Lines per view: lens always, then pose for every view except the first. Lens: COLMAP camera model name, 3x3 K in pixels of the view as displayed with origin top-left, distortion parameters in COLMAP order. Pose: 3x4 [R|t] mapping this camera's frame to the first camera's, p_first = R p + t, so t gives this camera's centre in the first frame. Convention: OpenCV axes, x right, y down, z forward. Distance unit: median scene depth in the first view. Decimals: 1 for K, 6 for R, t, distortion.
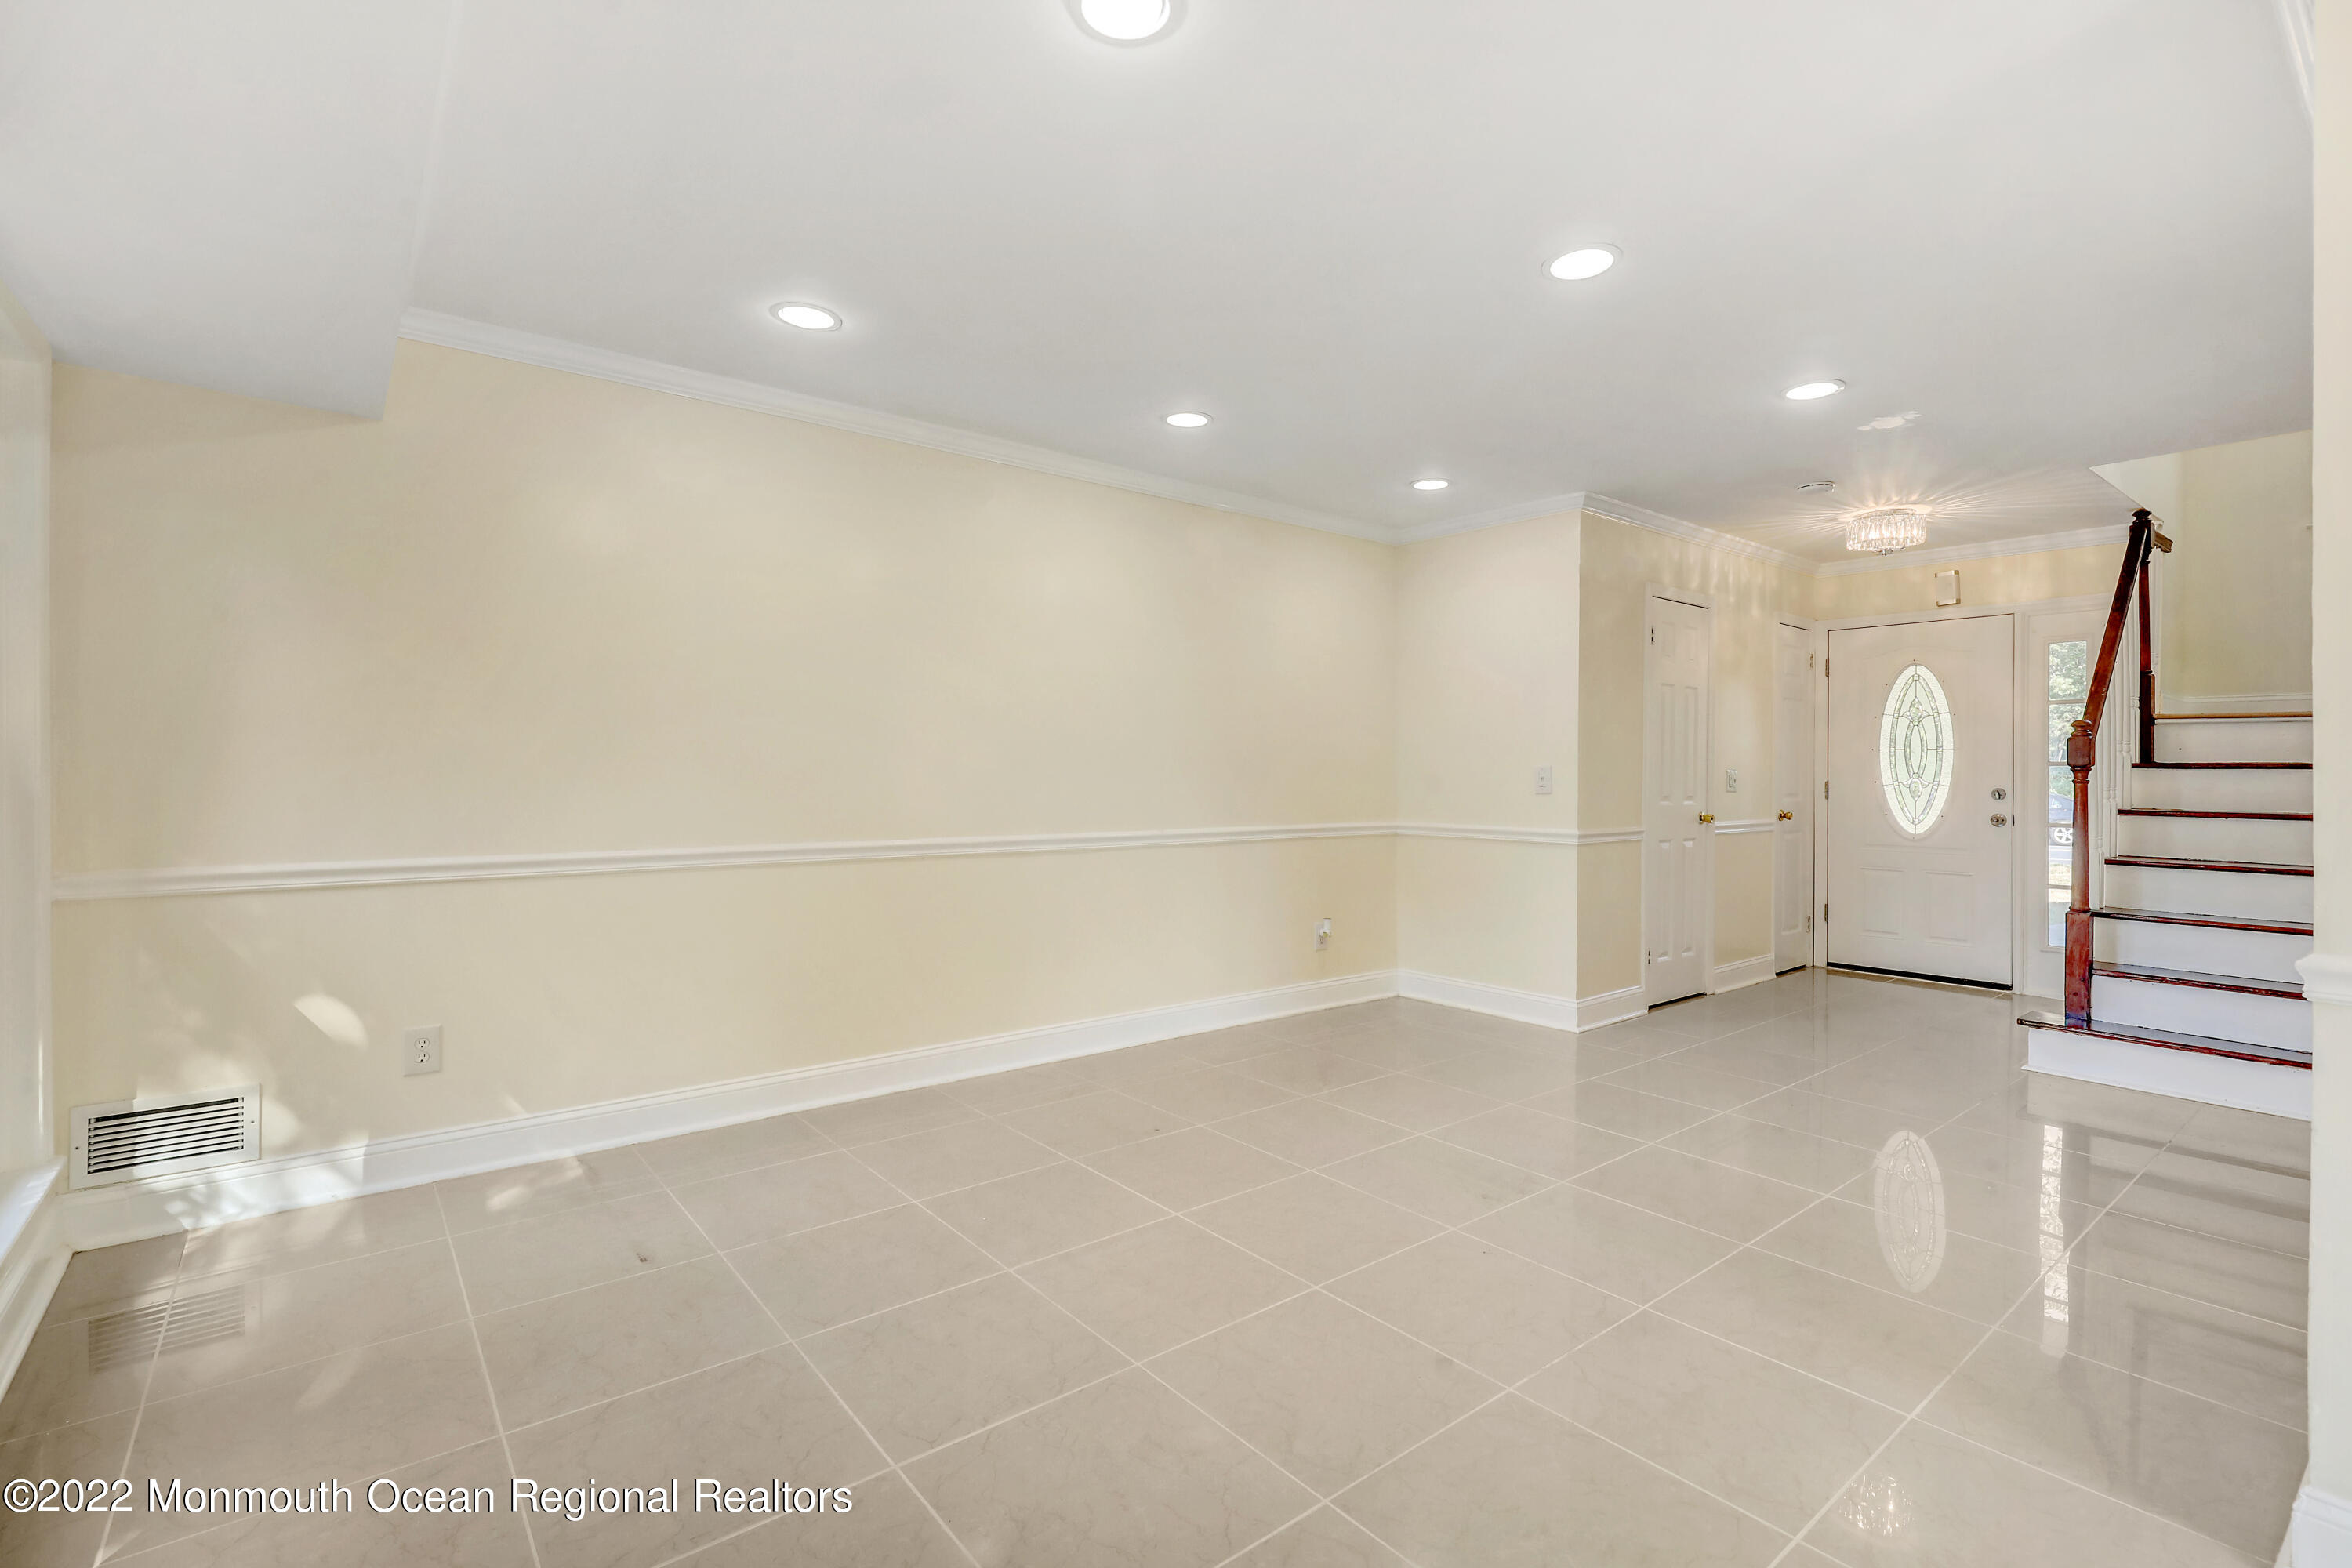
lens RADIAL K [[1064.0, 0, 1178.4], [0, 1064.0, 777.7], [0, 0, 1]] dist [0.002338, -0.000204]
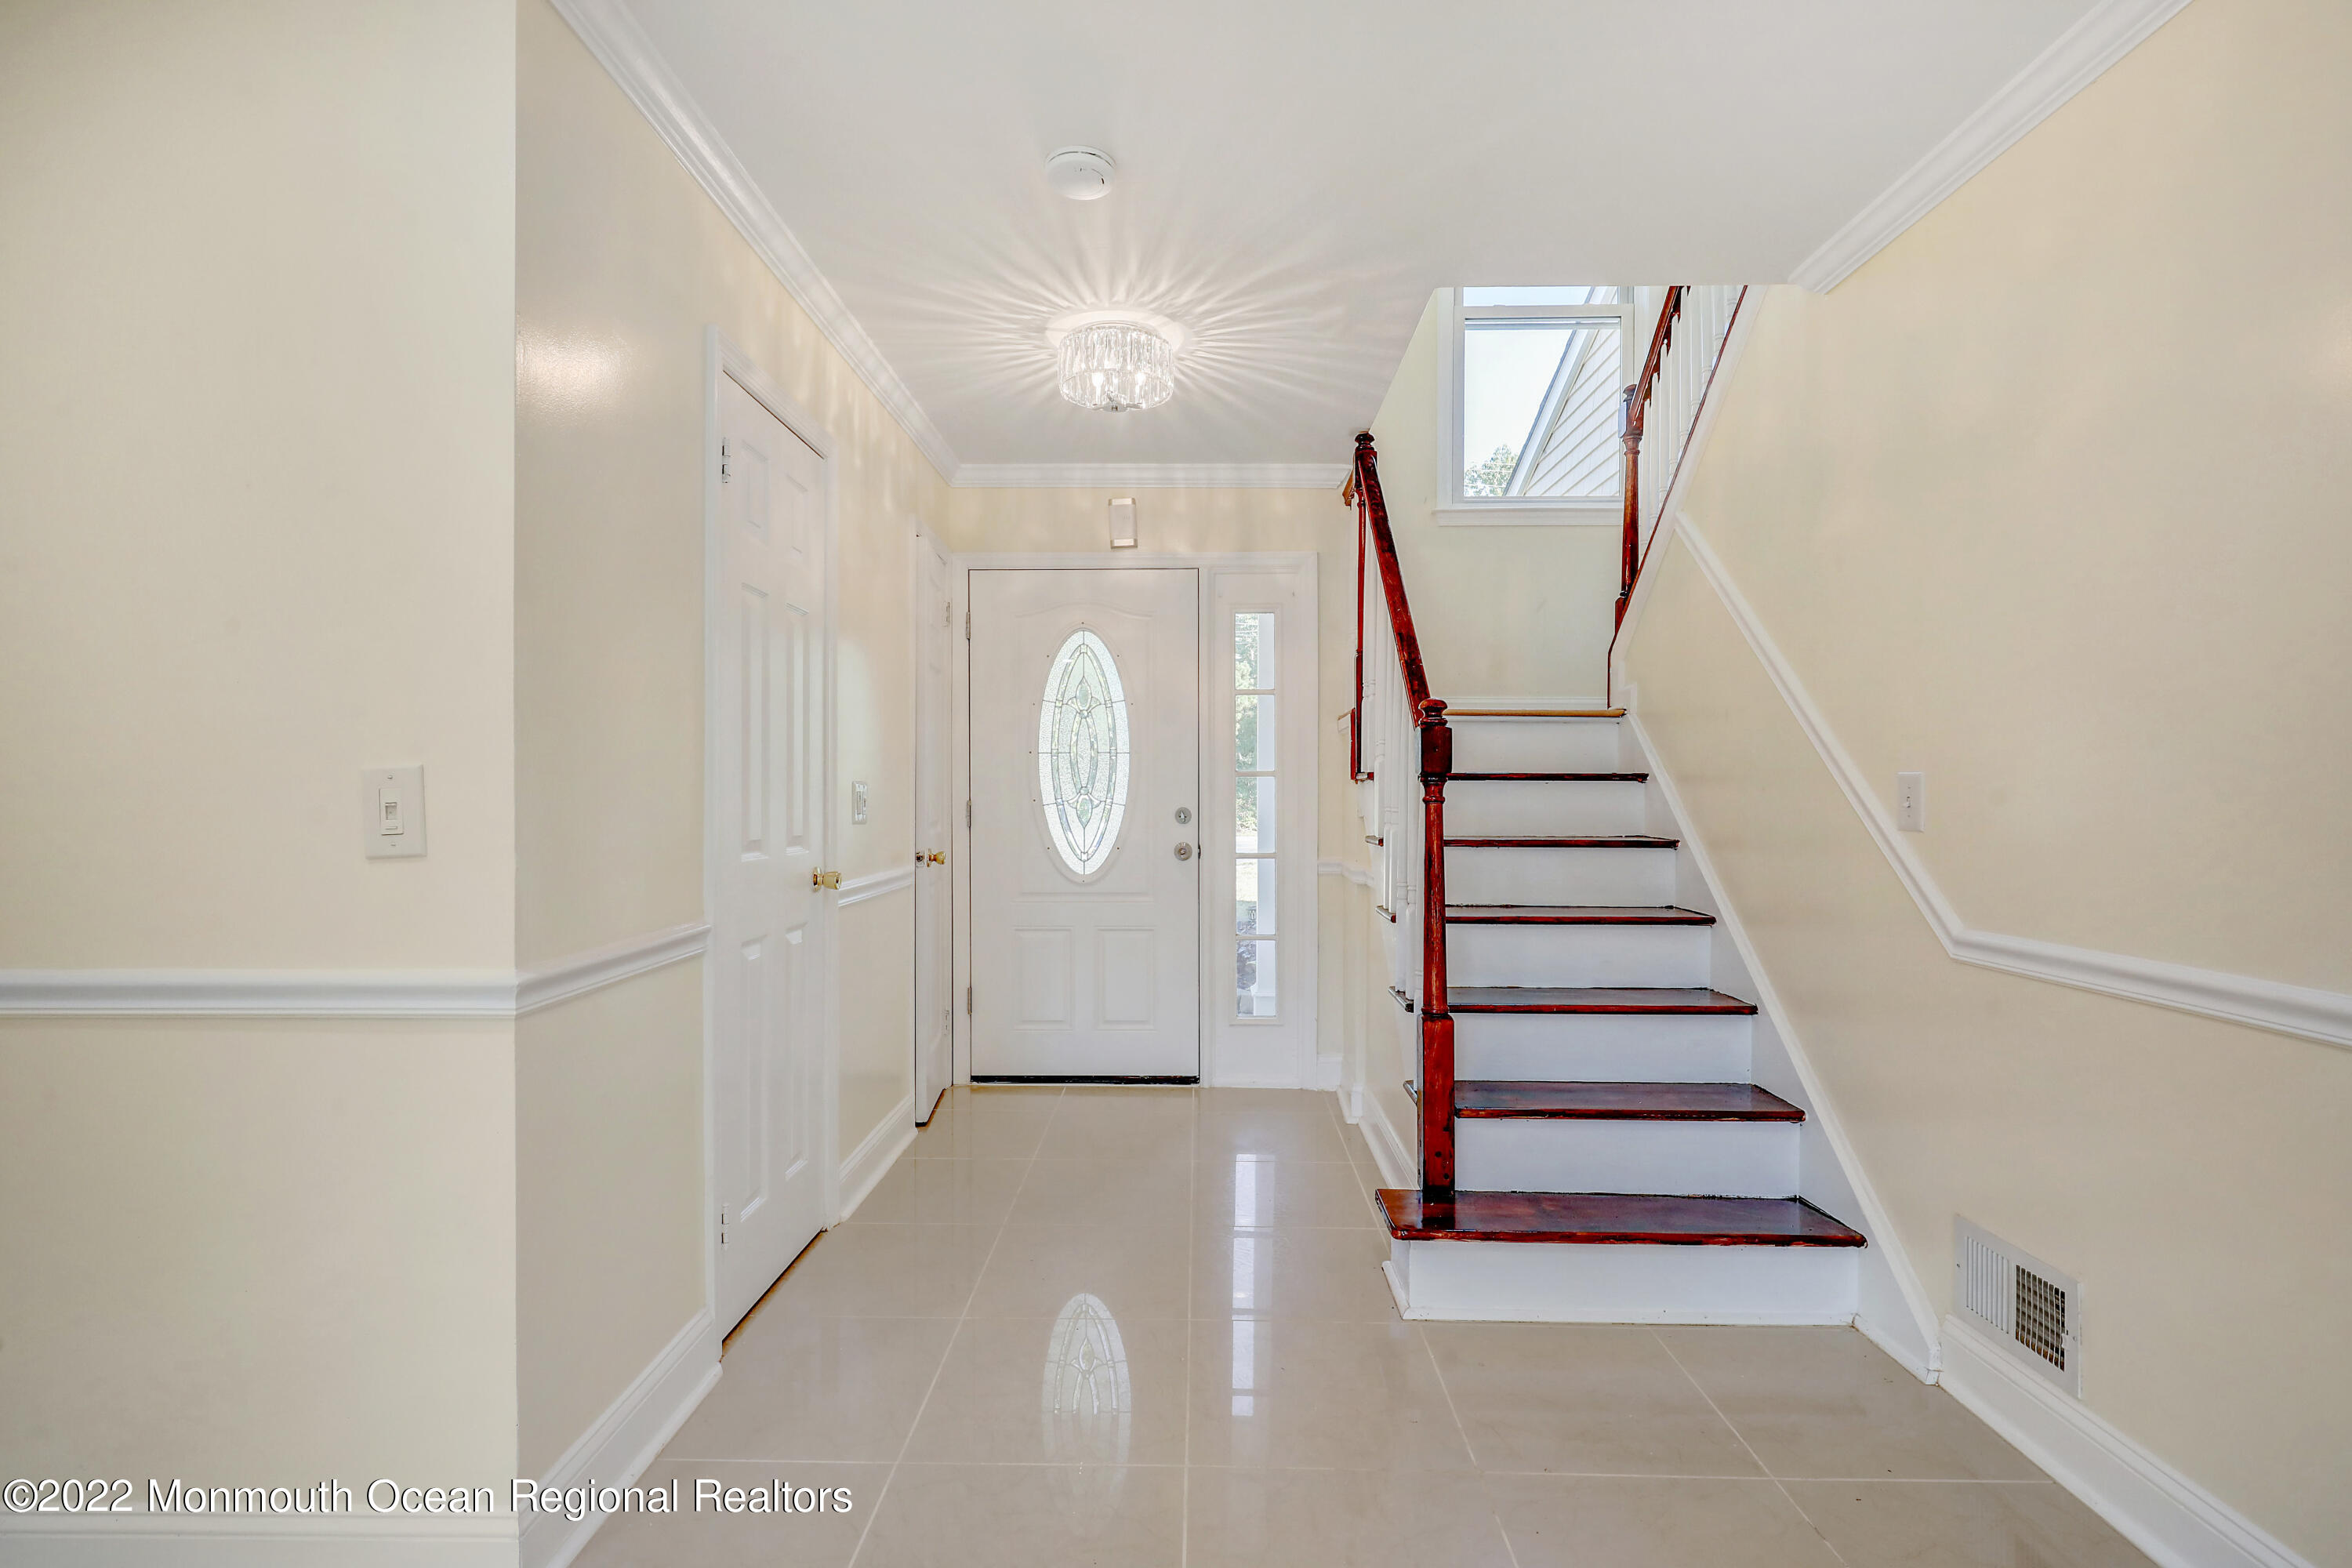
lens RADIAL K [[1064.0, 0, 1187.6], [0, 1064.0, 794.2], [0, 0, 1]] dist [0.002338, -0.000204]
pose [[0.641859, -0.008514, 0.766775, 0.210043], [0.008160, 0.999958, 0.004272, -0.002154], [-0.766779, 0.003515, 0.641901, 0.517161]]
